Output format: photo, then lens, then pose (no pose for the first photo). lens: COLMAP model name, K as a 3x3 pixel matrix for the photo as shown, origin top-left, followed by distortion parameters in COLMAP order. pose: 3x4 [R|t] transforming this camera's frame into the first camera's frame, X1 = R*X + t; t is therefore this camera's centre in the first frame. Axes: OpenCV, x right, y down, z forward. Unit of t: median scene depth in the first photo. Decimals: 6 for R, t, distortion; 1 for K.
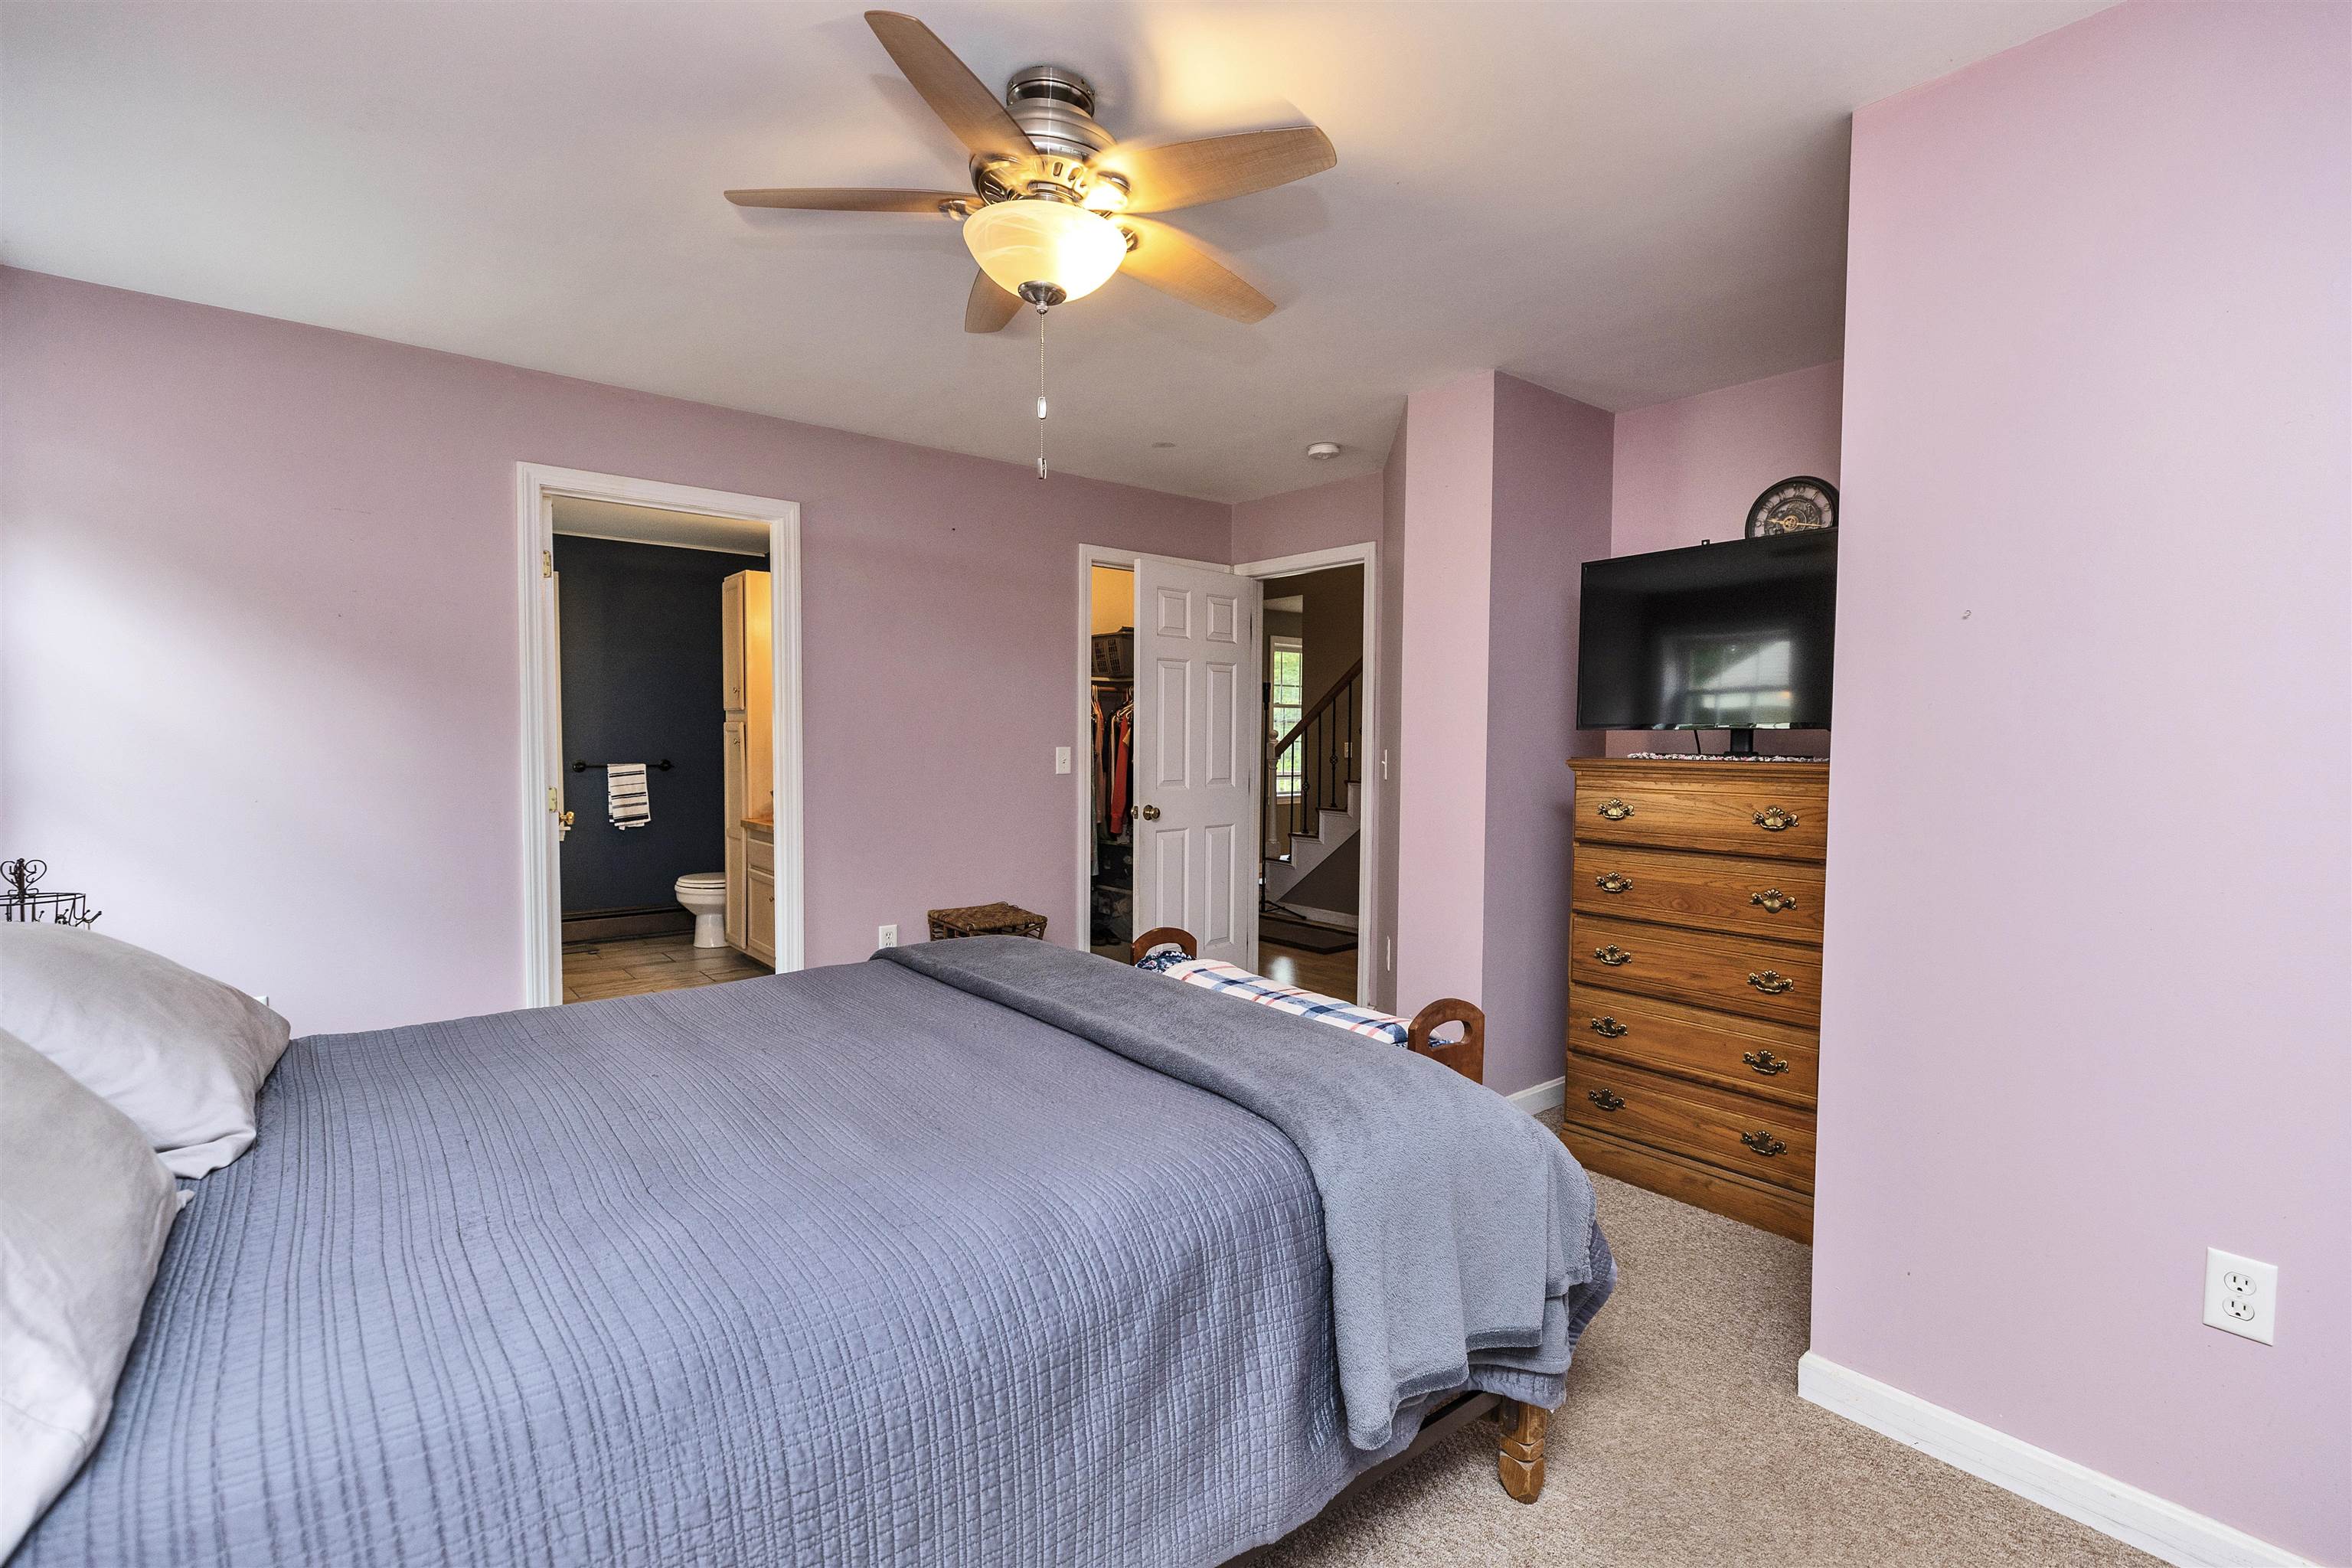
lens RADIAL K [[1062.5, 0, 1160.3], [0, 1062.5, 793.7], [0, 0, 1]] dist [0.001128, -0.000032]
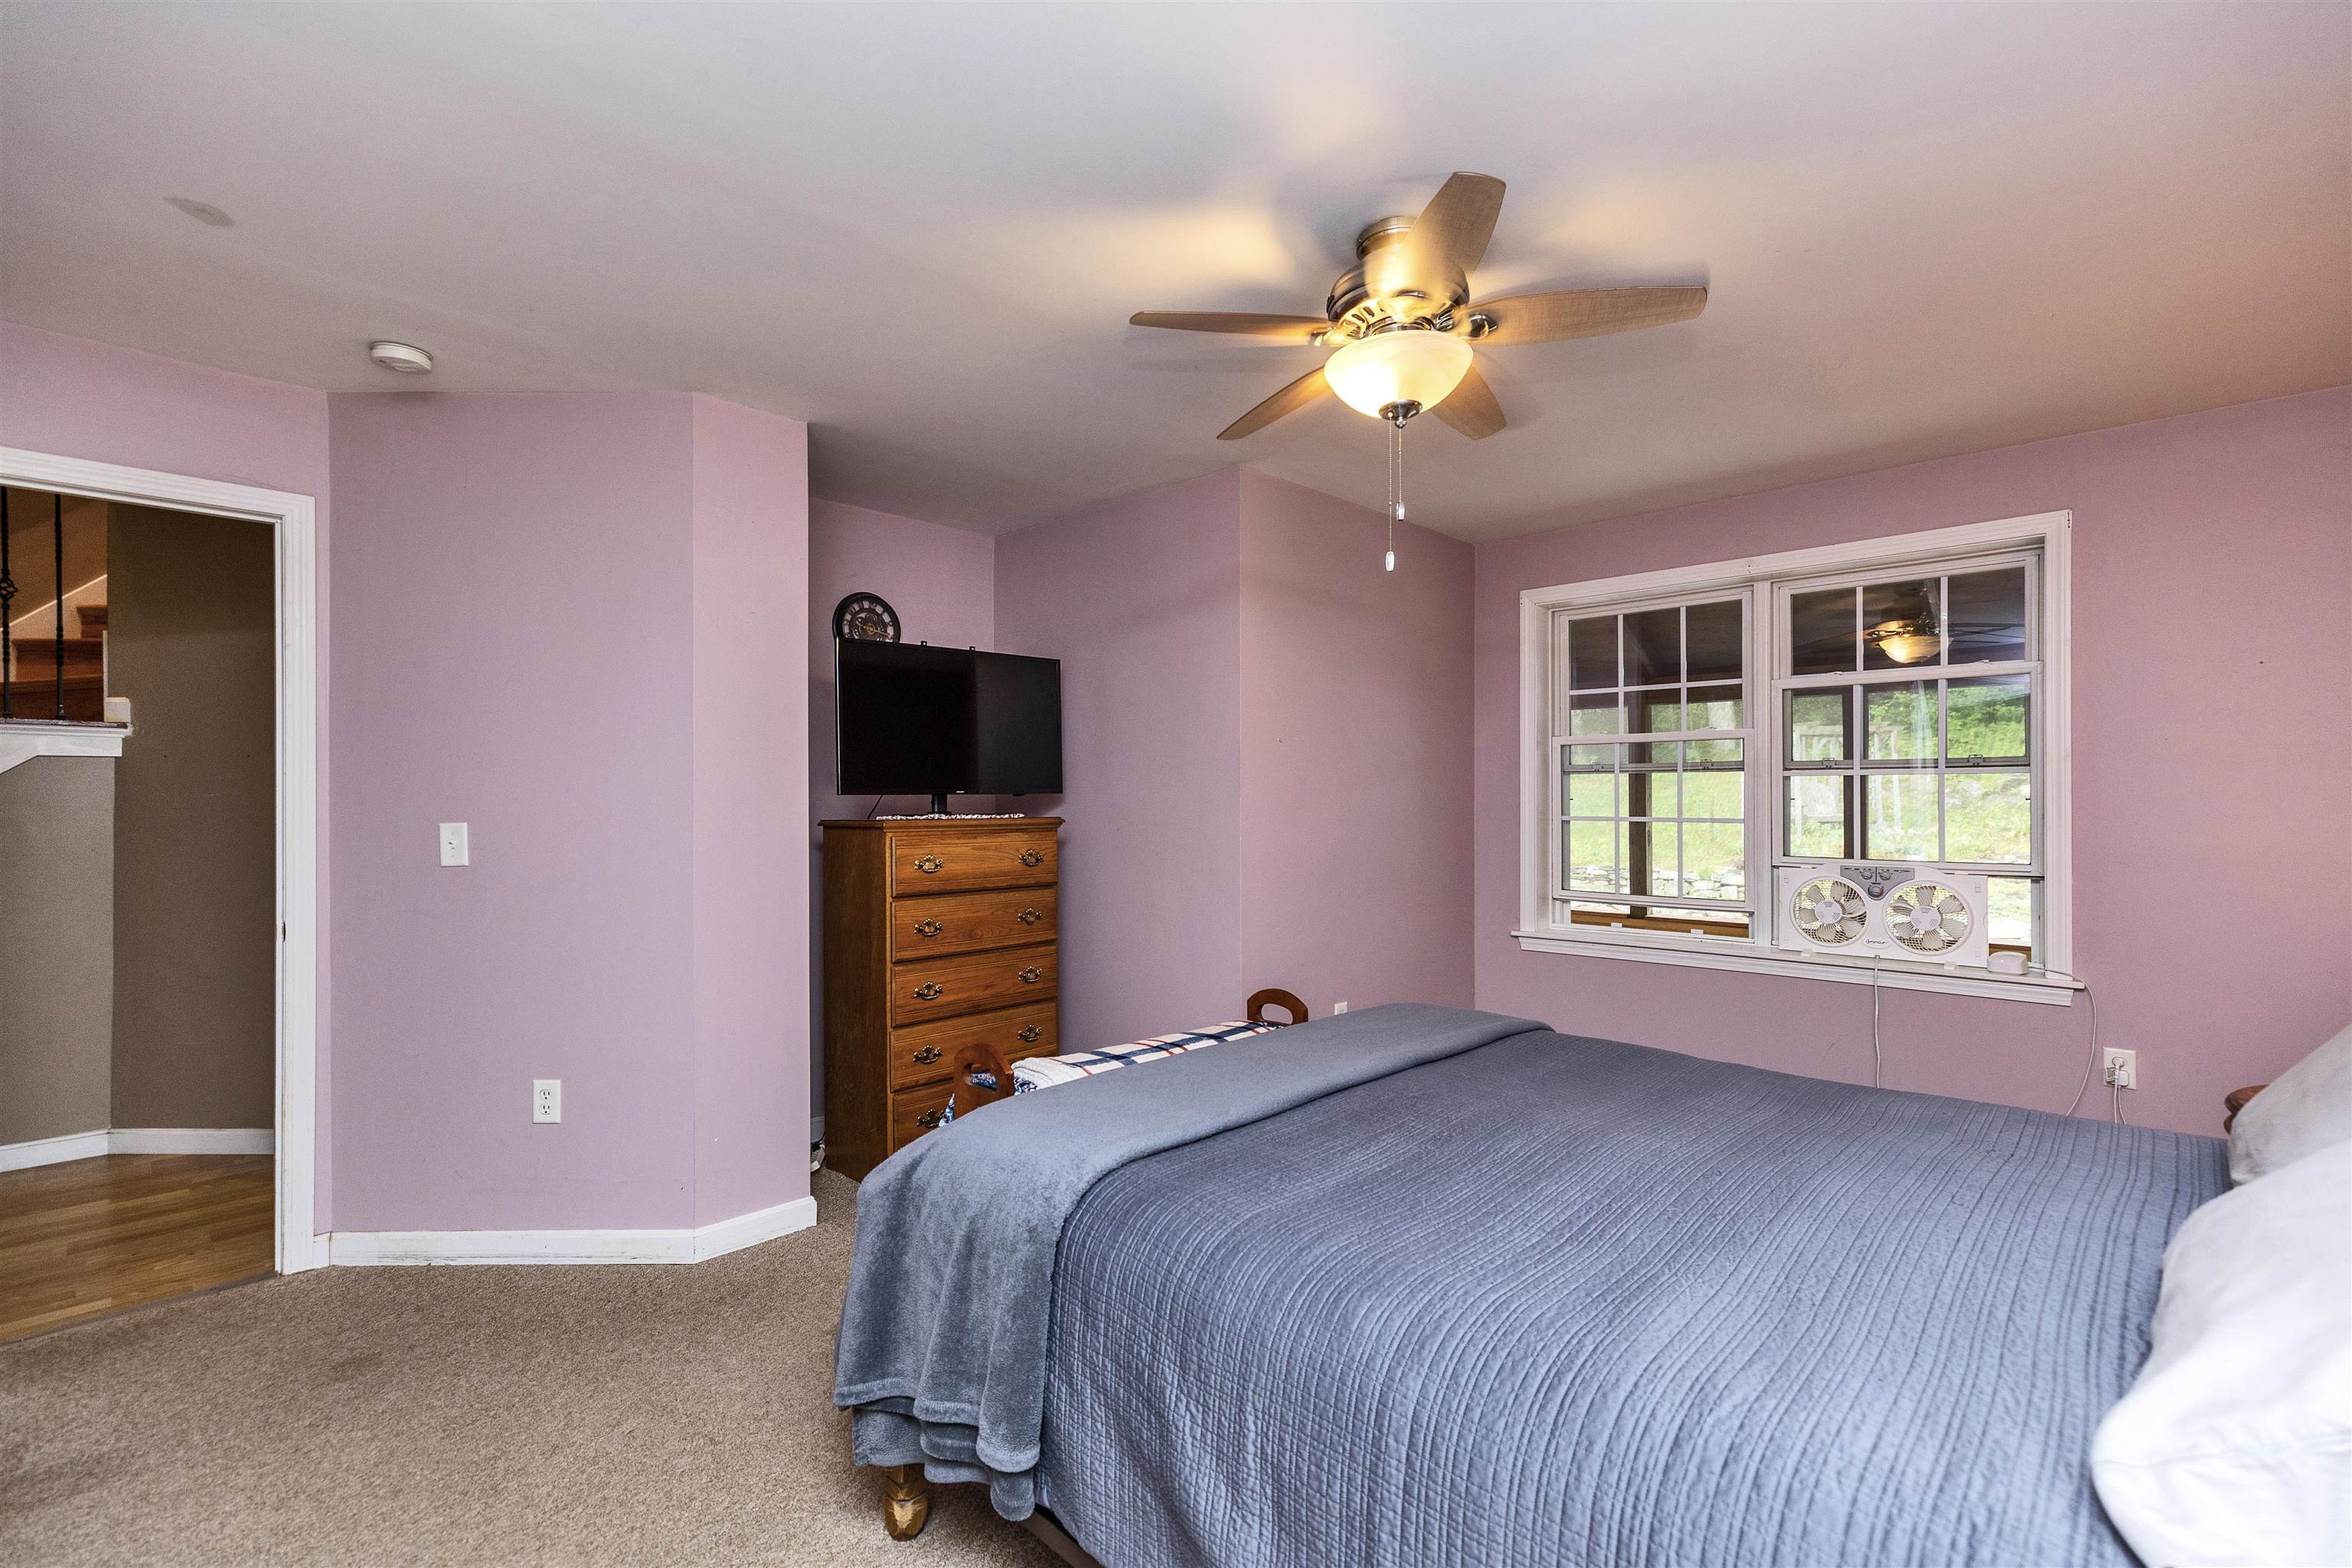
lens RADIAL K [[1062.5, 0, 1160.3], [0, 1062.5, 793.7], [0, 0, 1]] dist [0.001128, -0.000032]
pose [[-0.126520, -0.005800, 0.991947, -0.764544], [0.054074, 0.998456, 0.012735, -0.063719], [-0.990489, 0.055250, -0.126011, 0.912659]]
